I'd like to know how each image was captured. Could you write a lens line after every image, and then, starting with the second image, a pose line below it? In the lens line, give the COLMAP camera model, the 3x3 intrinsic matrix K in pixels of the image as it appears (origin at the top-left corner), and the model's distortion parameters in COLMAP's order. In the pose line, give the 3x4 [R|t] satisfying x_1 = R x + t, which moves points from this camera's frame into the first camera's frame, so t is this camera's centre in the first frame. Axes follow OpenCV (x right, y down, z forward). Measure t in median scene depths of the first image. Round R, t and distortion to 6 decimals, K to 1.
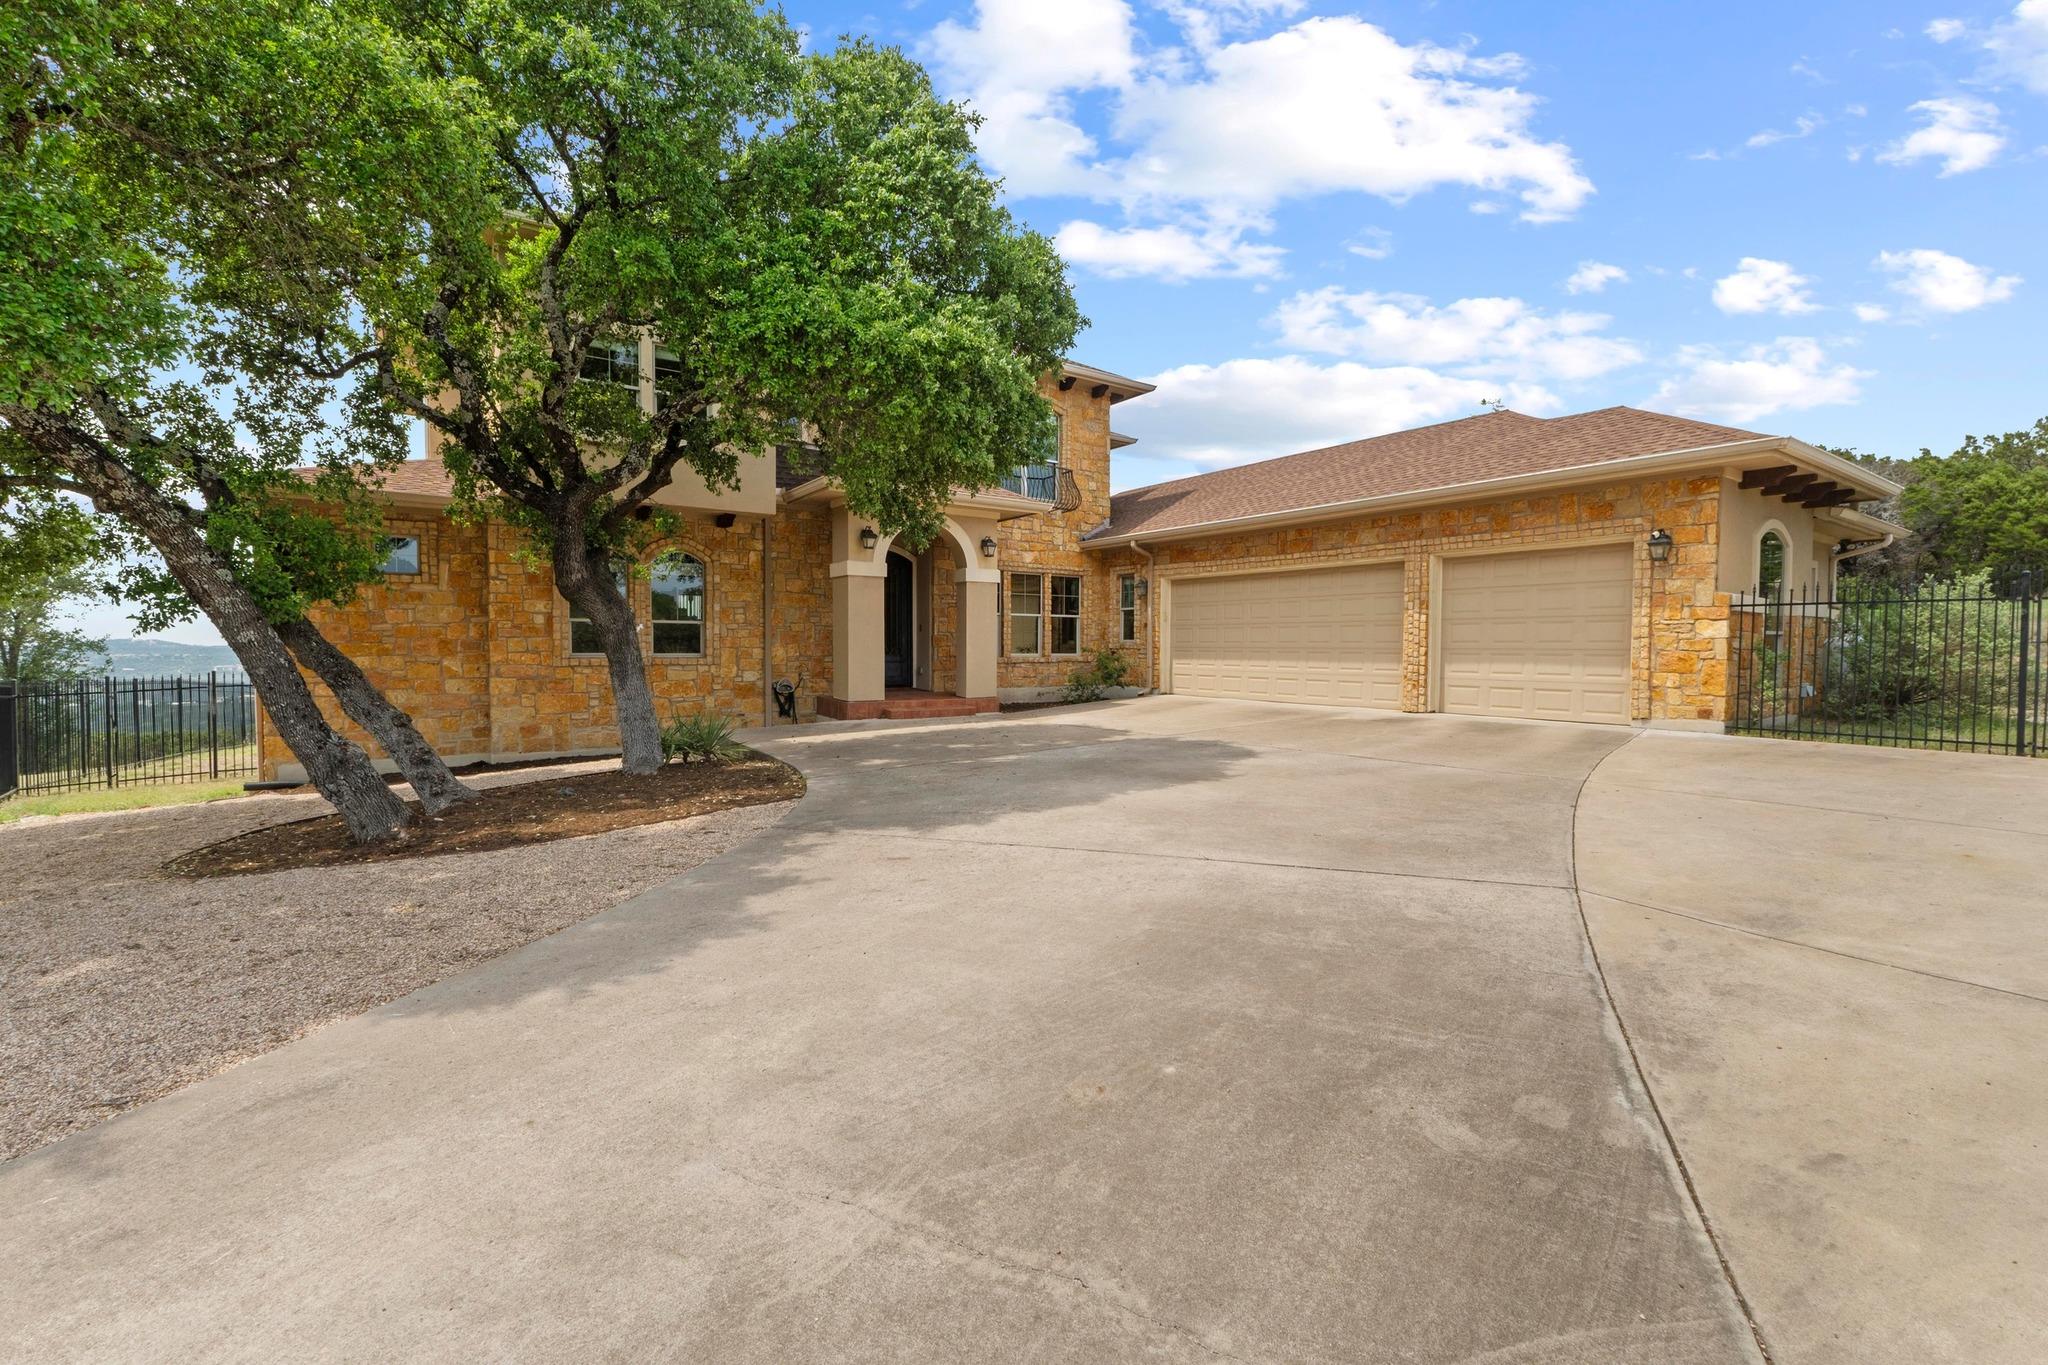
lens RADIAL K [[882.2, 0, 1012.9], [0, 882.2, 670.6], [0, 0, 1]] dist [-0.002234, -0.000445]
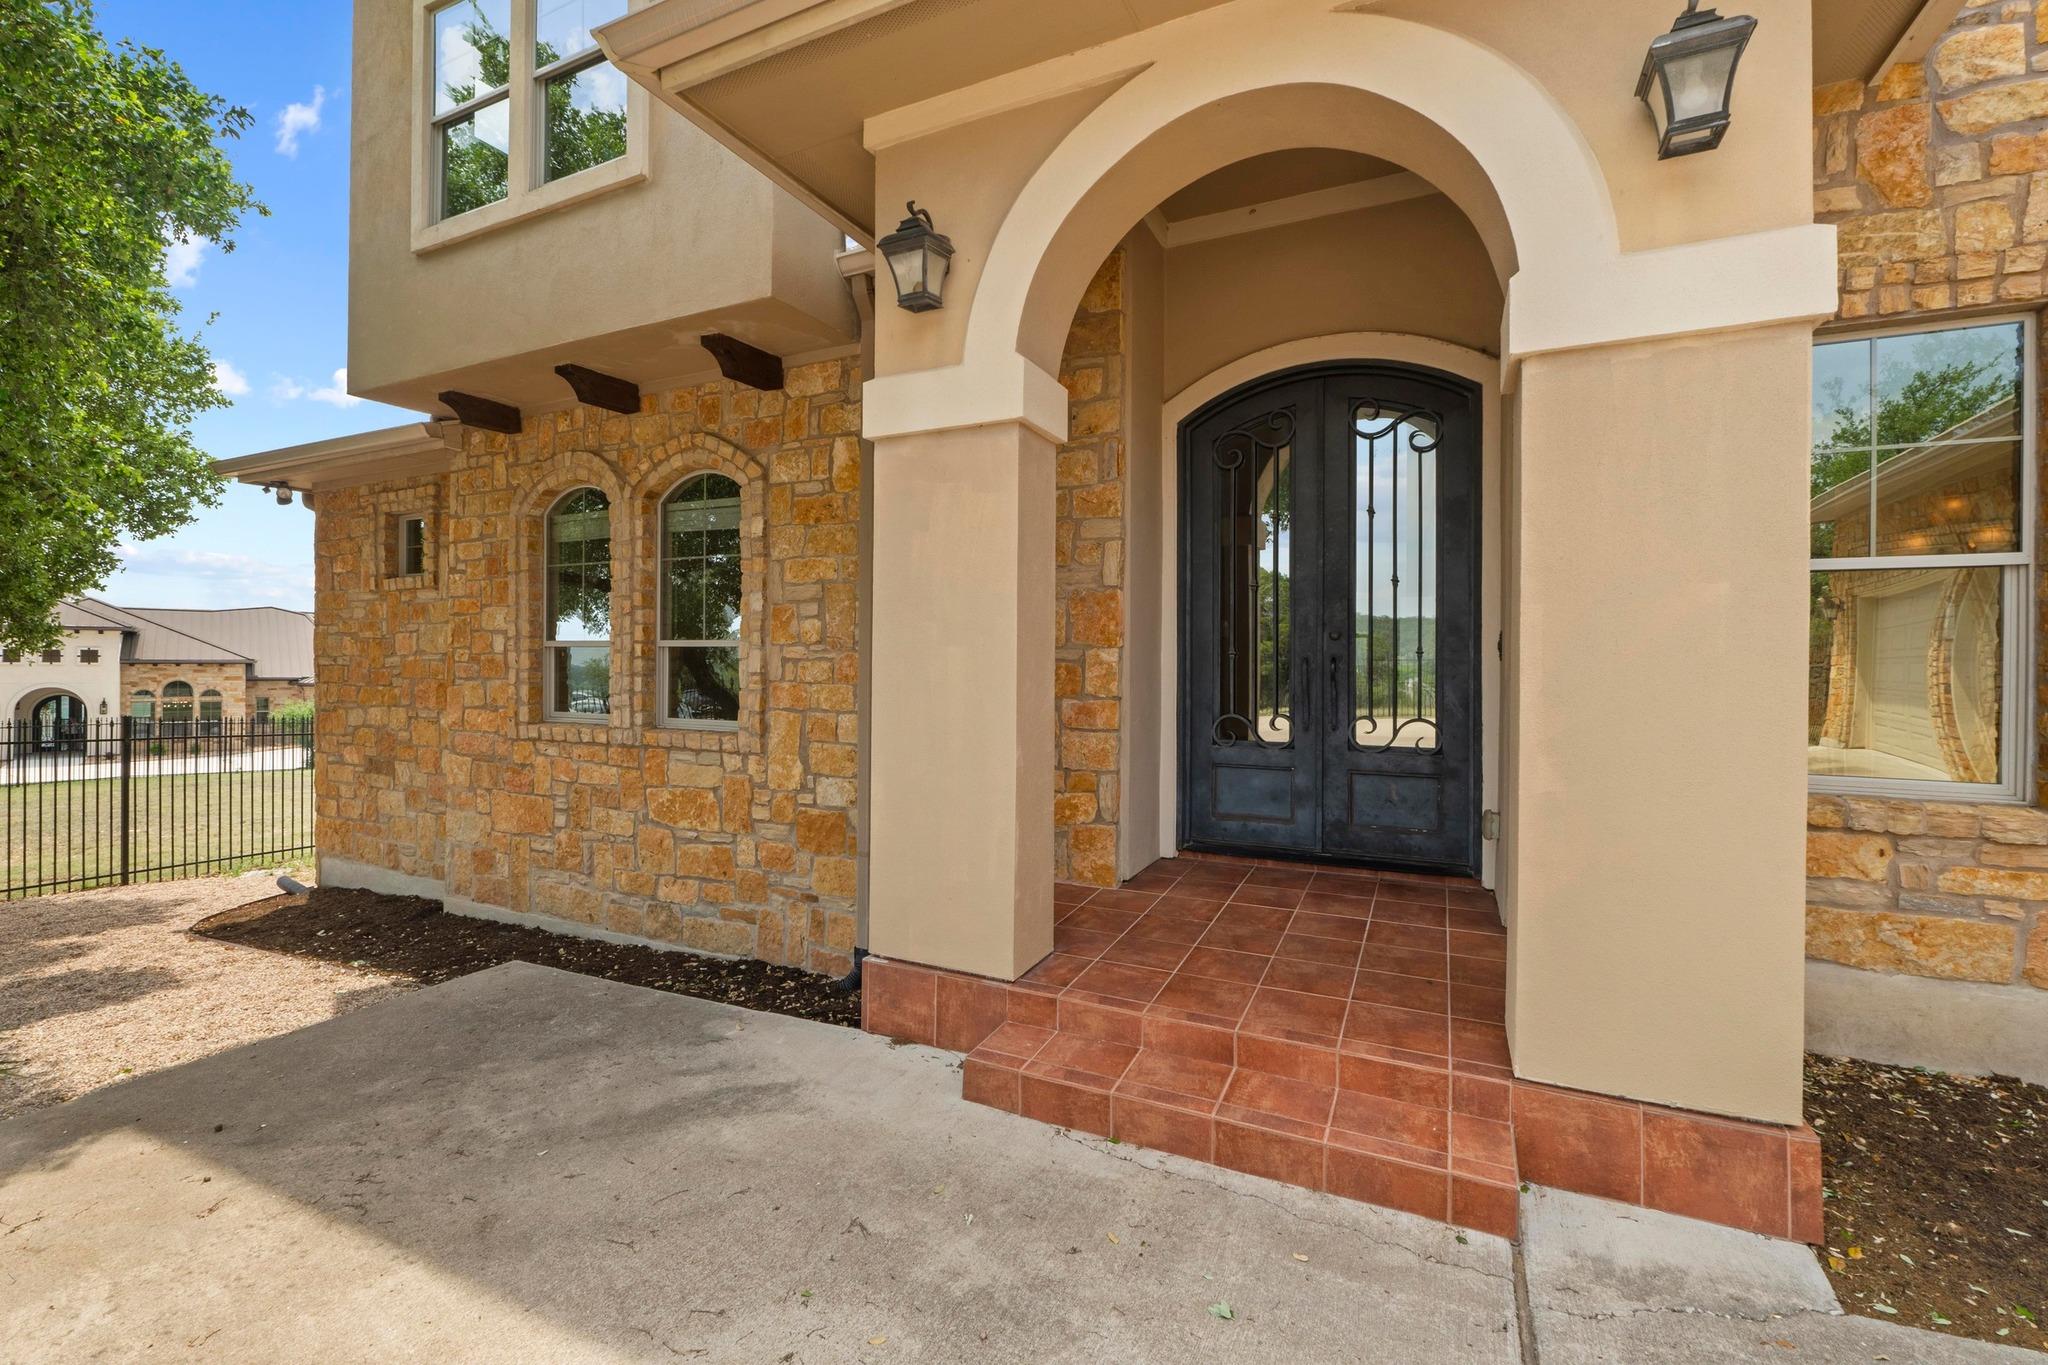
lens RADIAL K [[882.2, 0, 1024.6], [0, 882.2, 667.3], [0, 0, 1]] dist [-0.002234, -0.000445]
pose [[0.490949, 0.003415, -0.871181, 0.053492], [-0.030008, 0.999465, -0.012993, -0.046718], [0.870671, 0.032521, 0.490789, 1.002651]]
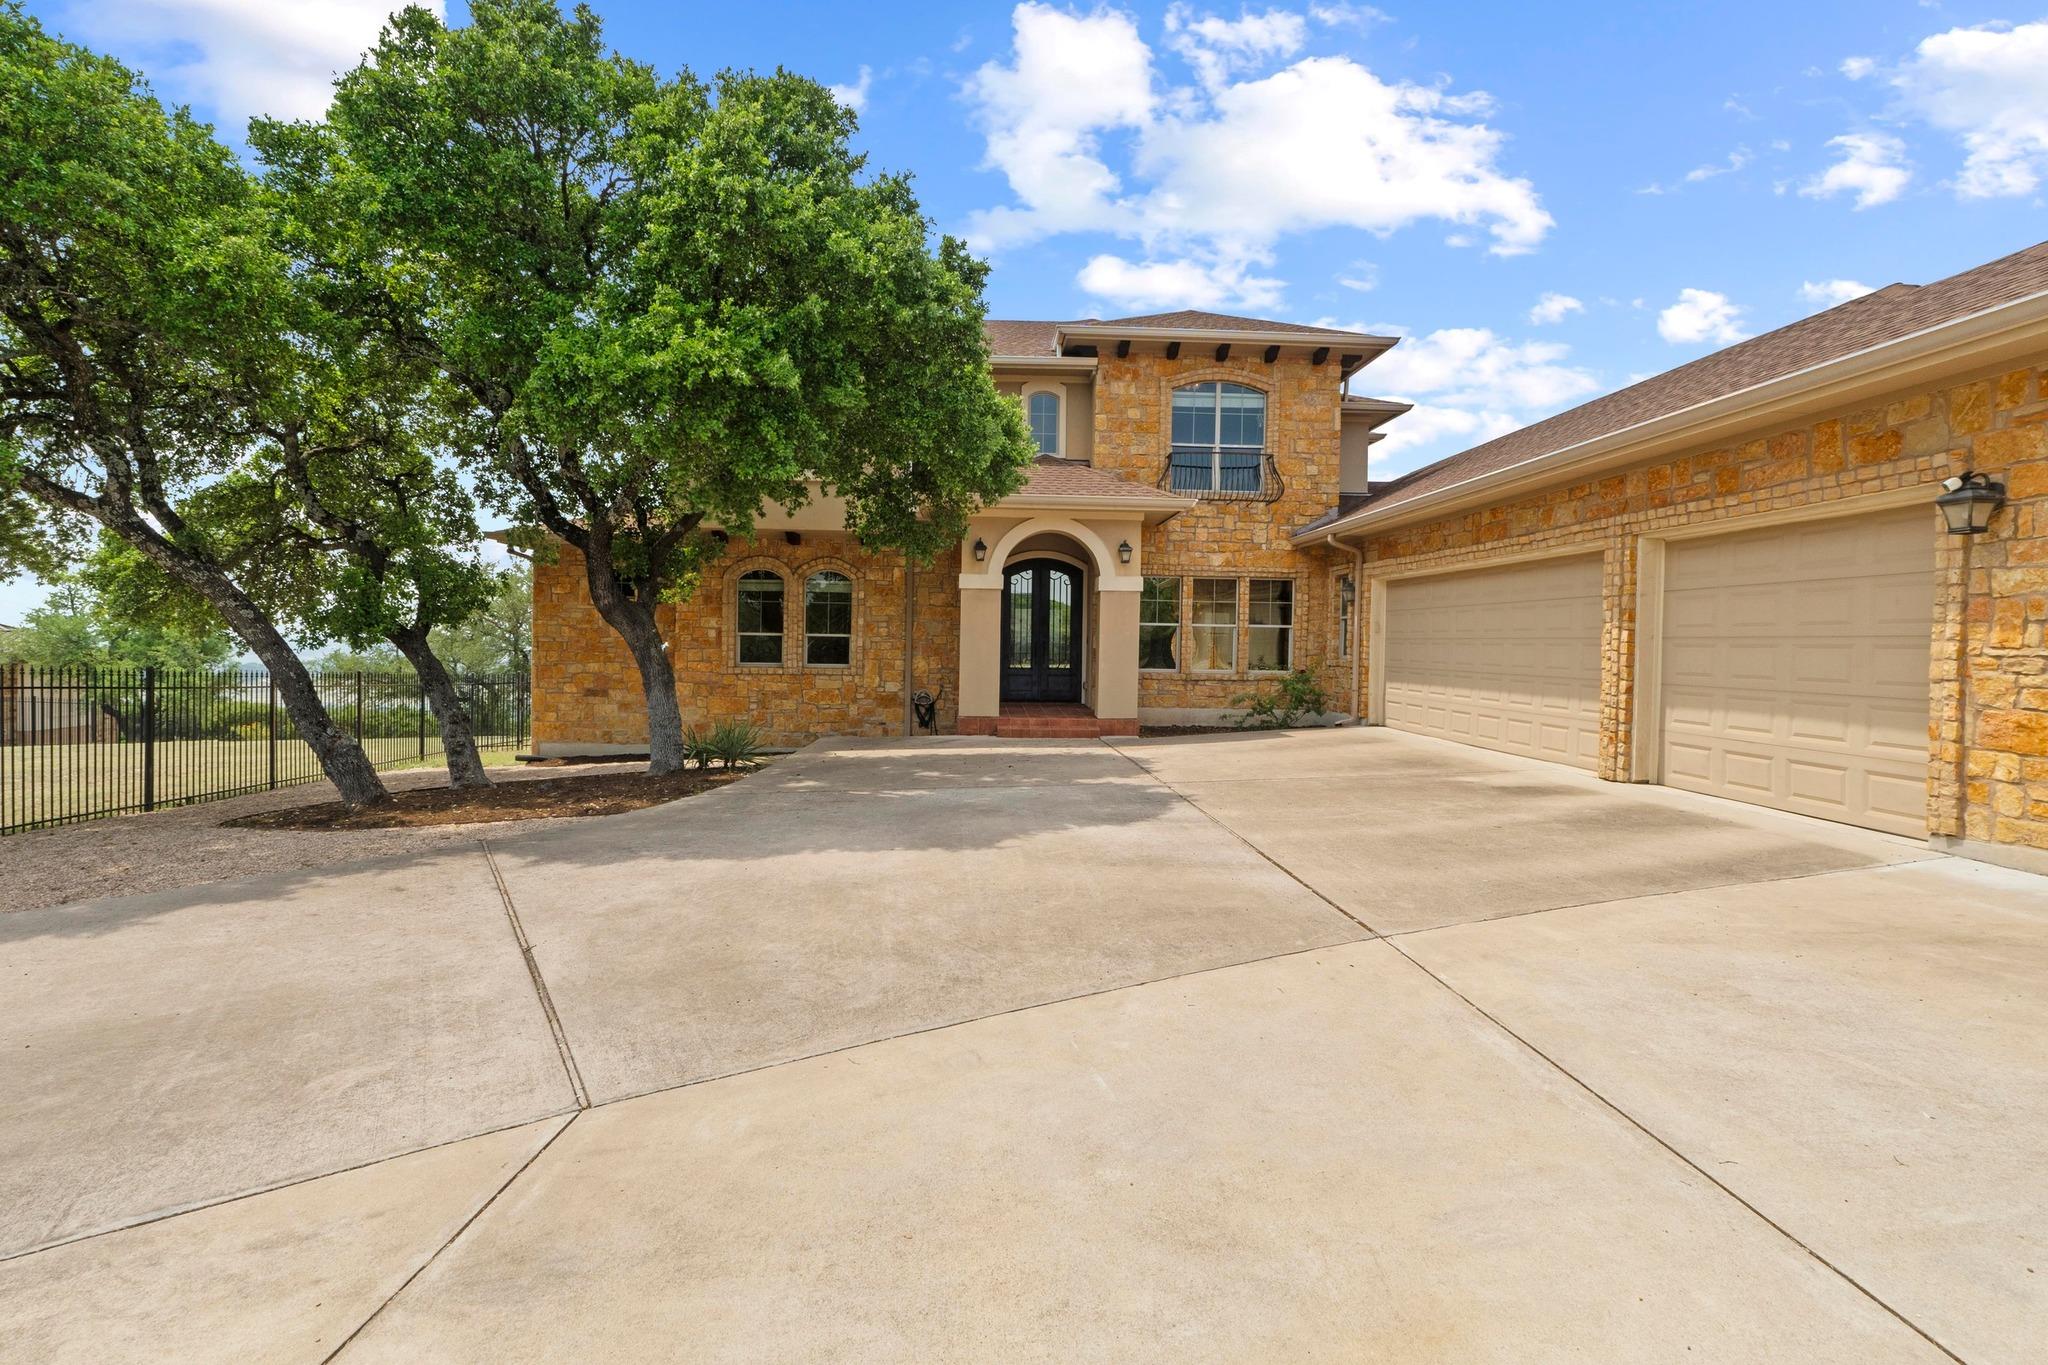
lens RADIAL K [[882.2, 0, 1019.9], [0, 882.2, 648.5], [0, 0, 1]] dist [-0.002234, -0.000445]
pose [[0.847730, 0.011990, -0.530292, 0.431891], [-0.025100, 0.999531, -0.017526, -0.027674], [0.529834, 0.028168, 0.847634, 0.216748]]
